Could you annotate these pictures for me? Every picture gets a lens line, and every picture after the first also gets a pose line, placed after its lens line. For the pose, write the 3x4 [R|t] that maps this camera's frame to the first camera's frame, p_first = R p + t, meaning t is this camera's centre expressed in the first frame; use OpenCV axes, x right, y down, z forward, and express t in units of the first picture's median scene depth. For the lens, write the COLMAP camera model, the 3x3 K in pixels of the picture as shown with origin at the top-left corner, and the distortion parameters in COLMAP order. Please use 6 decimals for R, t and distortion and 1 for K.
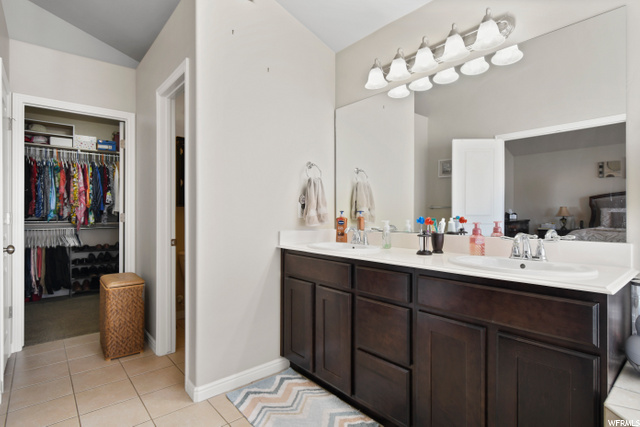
lens RADIAL K [[330.1, 0, 320.0], [0, 330.1, 213.5], [0, 0, 1]] dist [0.003432, 0.000620]
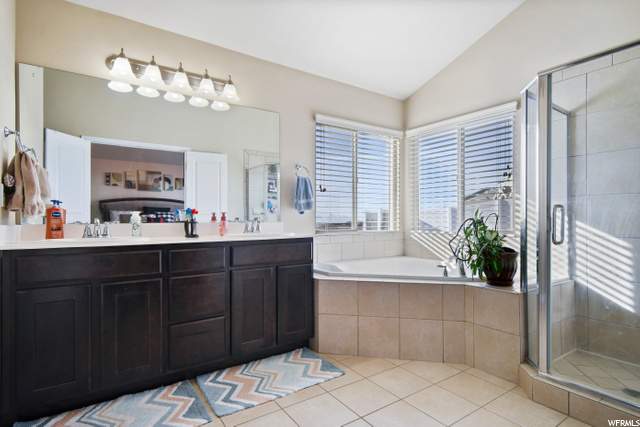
lens RADIAL K [[330.1, 0, 320.0], [0, 330.1, 213.5], [0, 0, 1]] dist [0.003432, 0.000620]
pose [[0.109831, 0.016100, 0.993820, -0.794259], [0.002511, 0.999861, -0.016475, 0.047002], [-0.993947, 0.004305, 0.109775, 0.321651]]
